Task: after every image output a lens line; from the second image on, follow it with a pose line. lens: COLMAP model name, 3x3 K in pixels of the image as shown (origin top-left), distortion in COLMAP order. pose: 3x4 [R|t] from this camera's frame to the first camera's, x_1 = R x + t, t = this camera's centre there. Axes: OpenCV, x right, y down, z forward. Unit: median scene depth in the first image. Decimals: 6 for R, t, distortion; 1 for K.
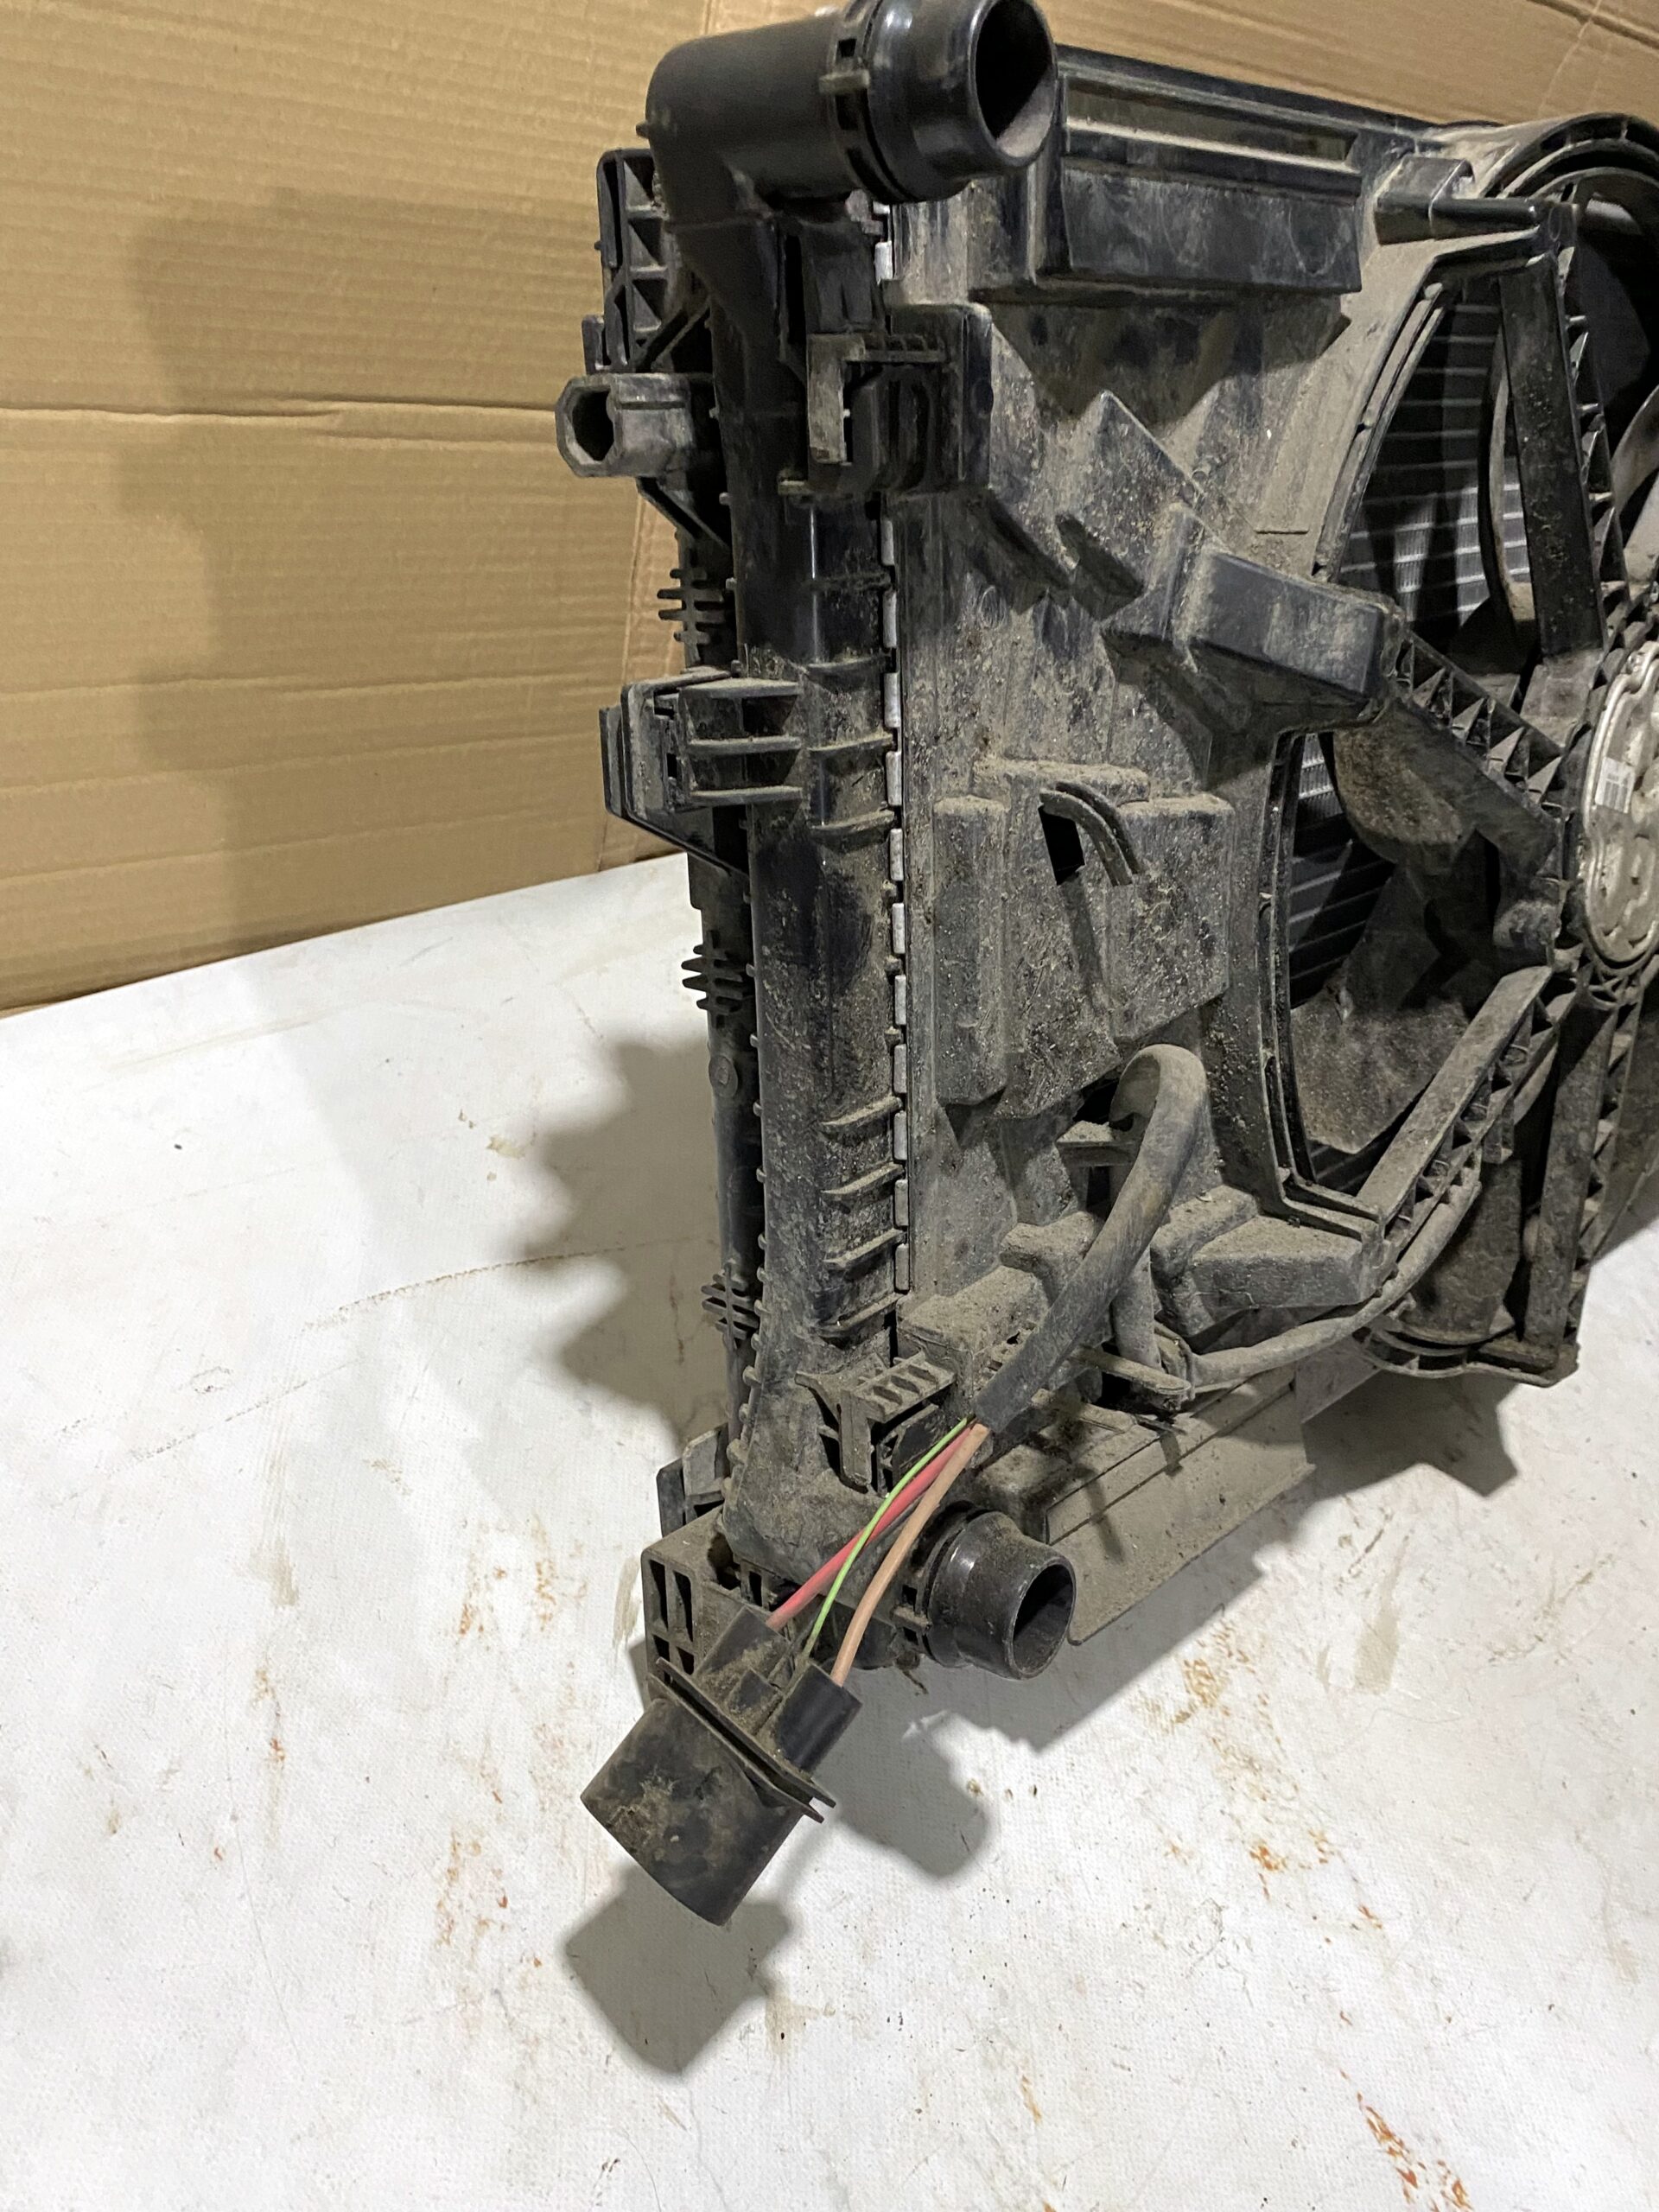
lens RADIAL K [[1901.4, 0, 834.7], [0, 1901.4, 1151.4], [0, 0, 1]] dist [-0.004843, -0.001896]
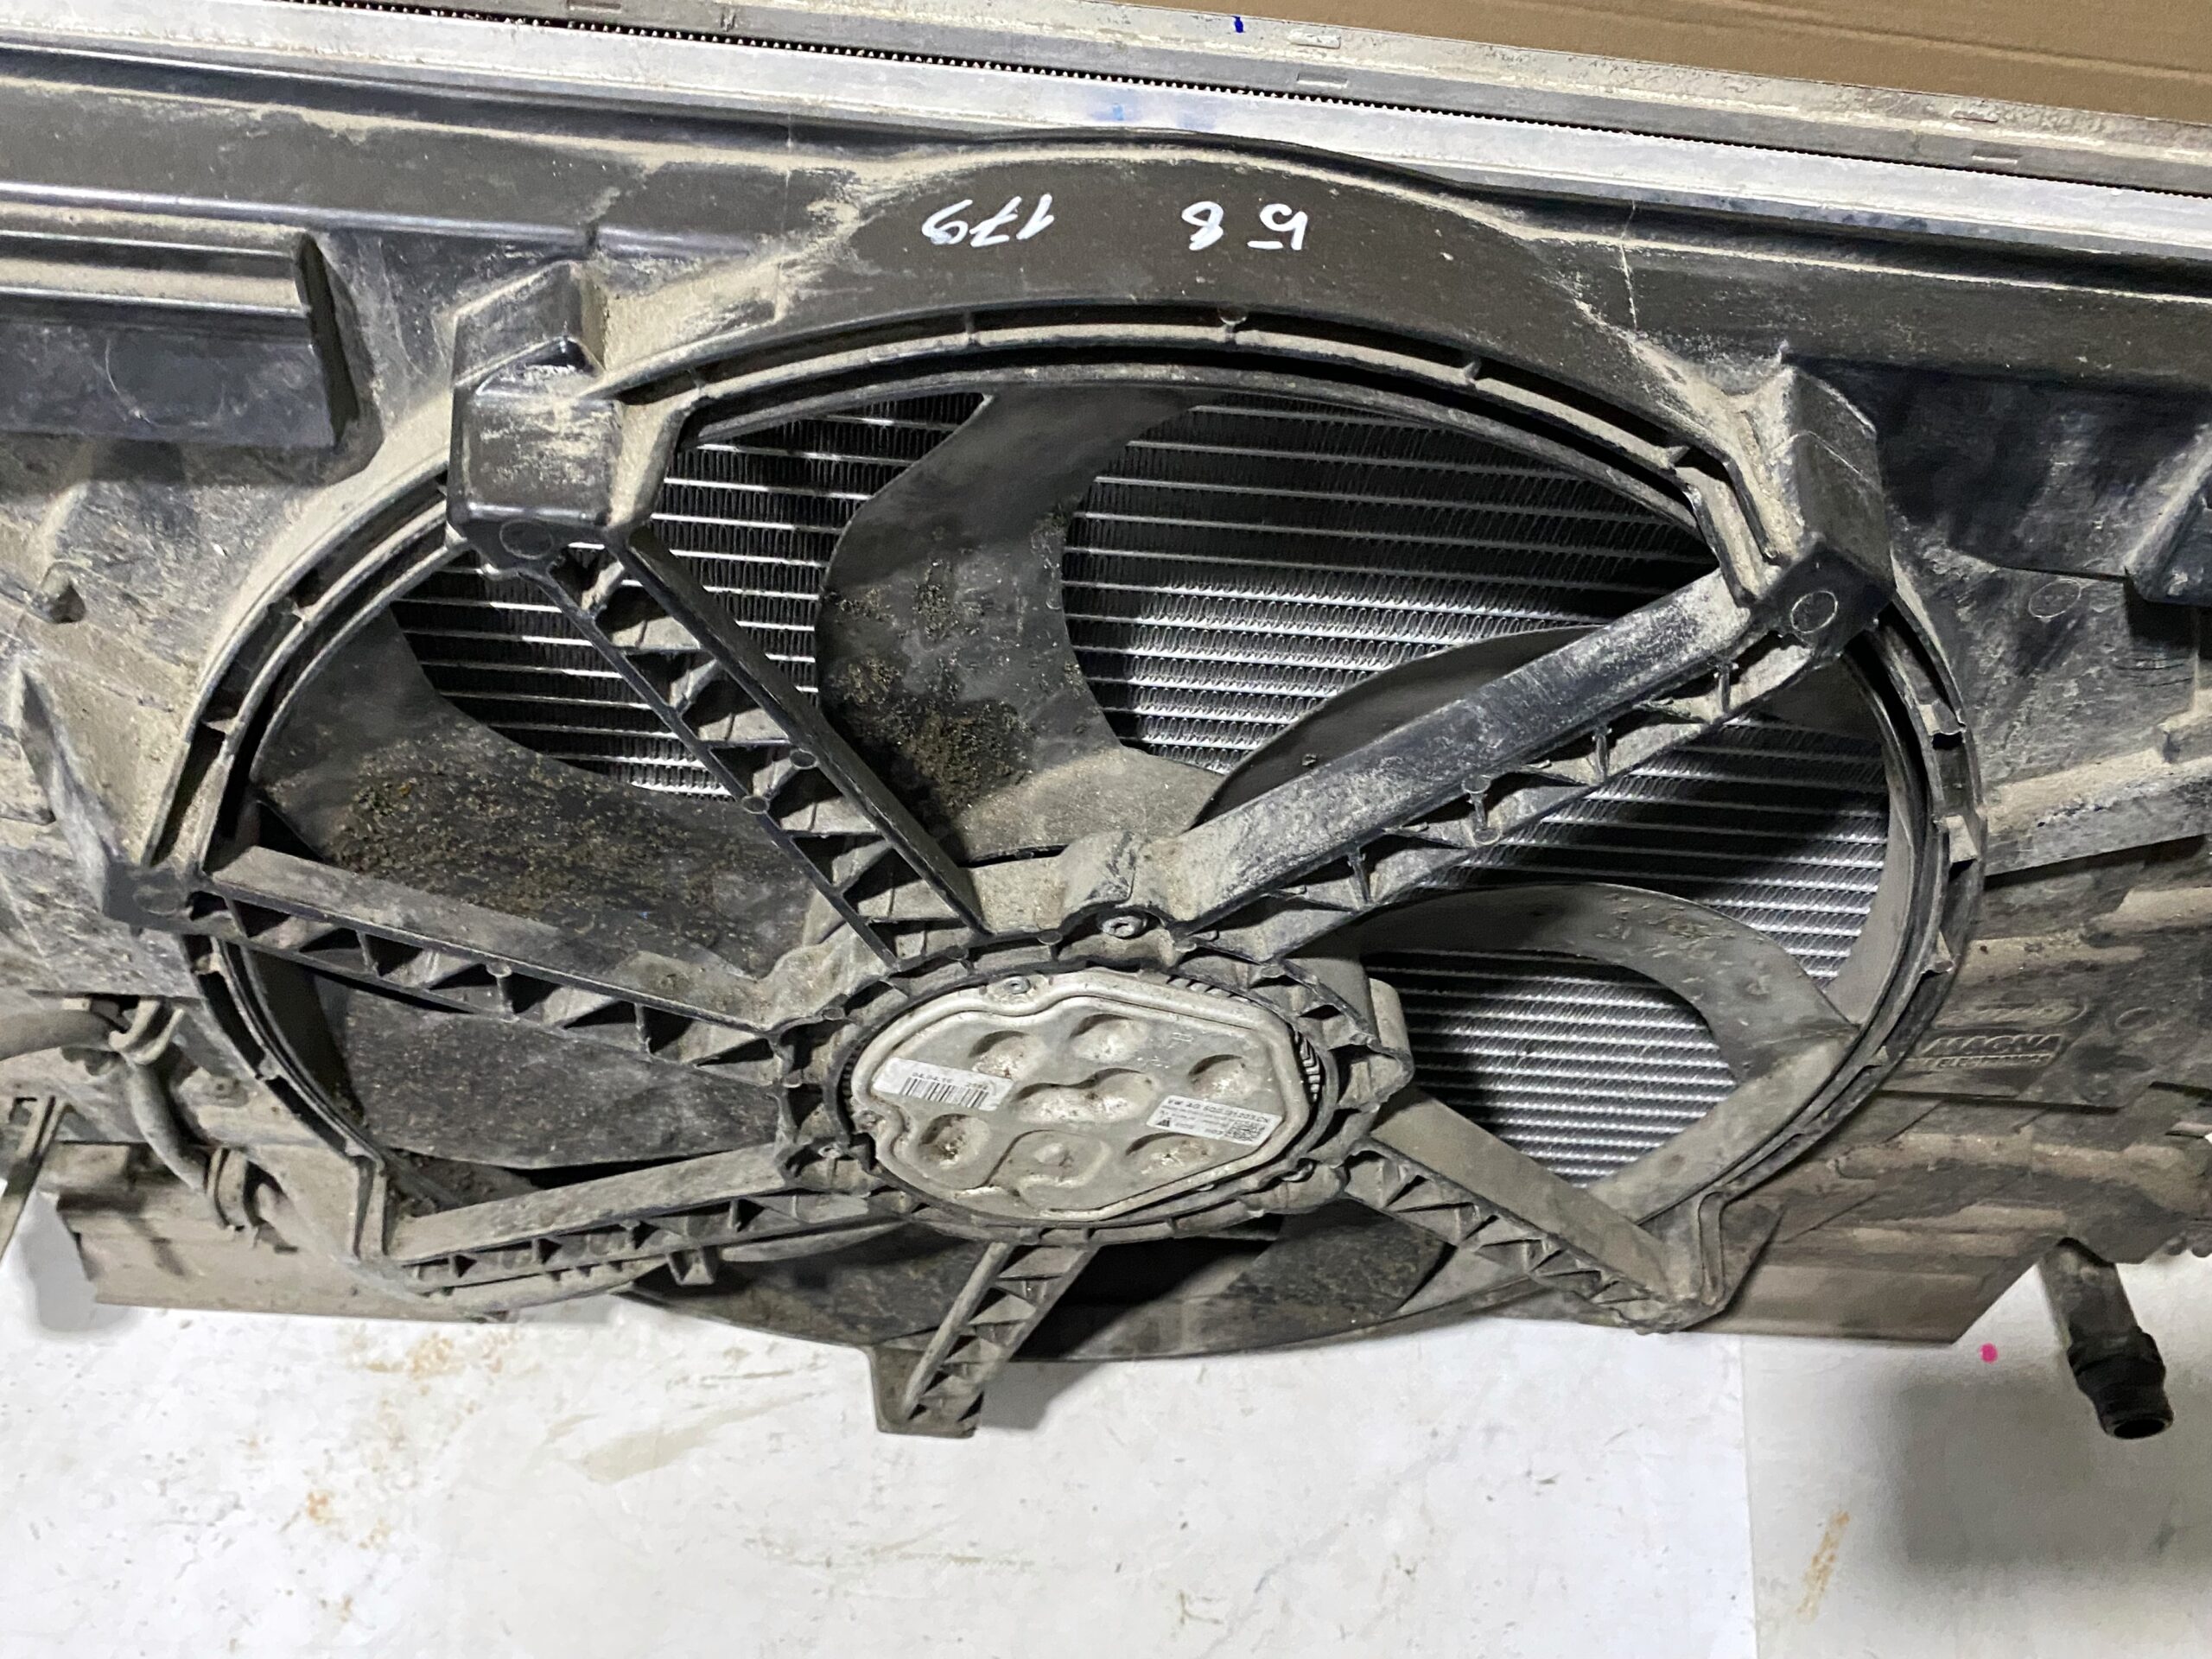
lens RADIAL K [[1952.2, 0, 1070.3], [0, 1952.2, 825.0], [0, 0, 1]] dist [-0.011976, -0.015812]
pose [[0.675217, 0.645375, -0.357174, 0.602878], [-0.382240, 0.720281, 0.578868, -0.662219], [0.630853, -0.254336, 0.733034, 0.491500]]
